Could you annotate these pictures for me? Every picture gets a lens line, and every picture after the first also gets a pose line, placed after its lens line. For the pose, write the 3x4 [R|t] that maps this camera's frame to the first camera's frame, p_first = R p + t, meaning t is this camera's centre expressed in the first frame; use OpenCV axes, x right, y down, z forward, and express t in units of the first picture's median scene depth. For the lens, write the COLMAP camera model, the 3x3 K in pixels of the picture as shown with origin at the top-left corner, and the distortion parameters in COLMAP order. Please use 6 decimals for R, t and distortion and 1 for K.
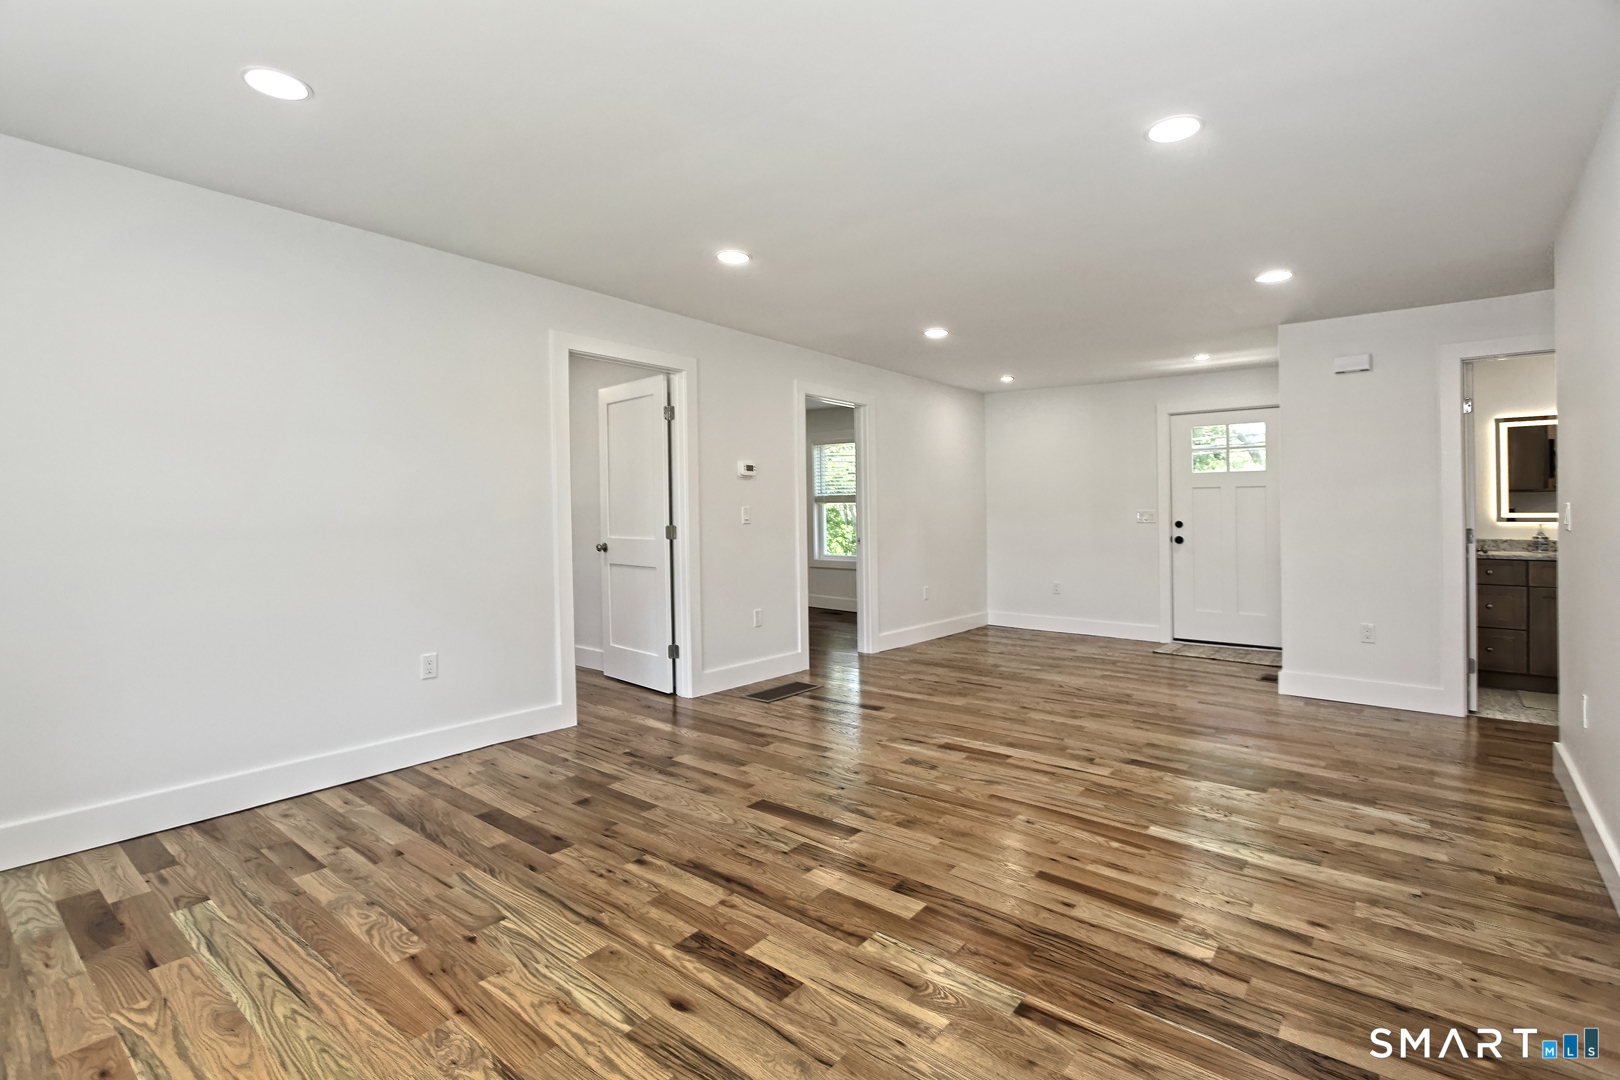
lens RADIAL K [[771.5, 0, 809.1], [0, 771.5, 525.9], [0, 0, 1]] dist [-0.002417, -0.000180]
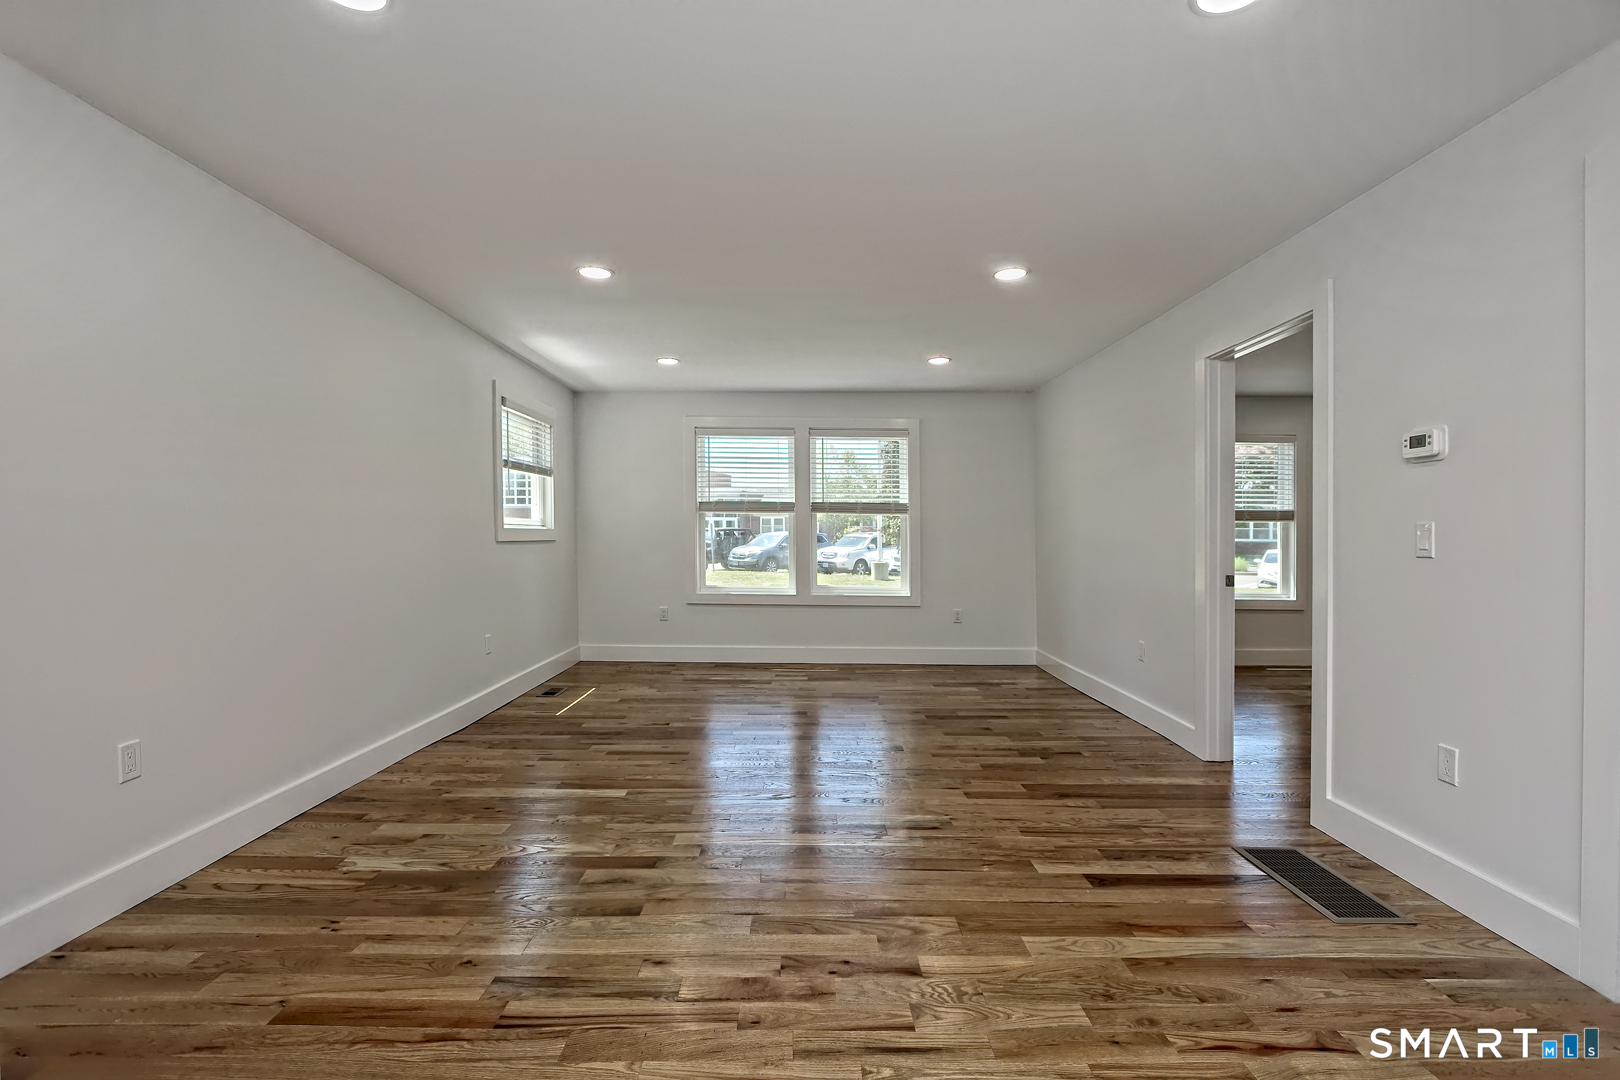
lens RADIAL K [[771.5, 0, 812.9], [0, 771.5, 538.8], [0, 0, 1]] dist [-0.002417, -0.000180]
pose [[-0.775239, -0.003885, -0.631656, 0.954463], [-0.020424, 0.999612, 0.018918, -0.025607], [0.631337, 0.027568, -0.775018, 2.058749]]
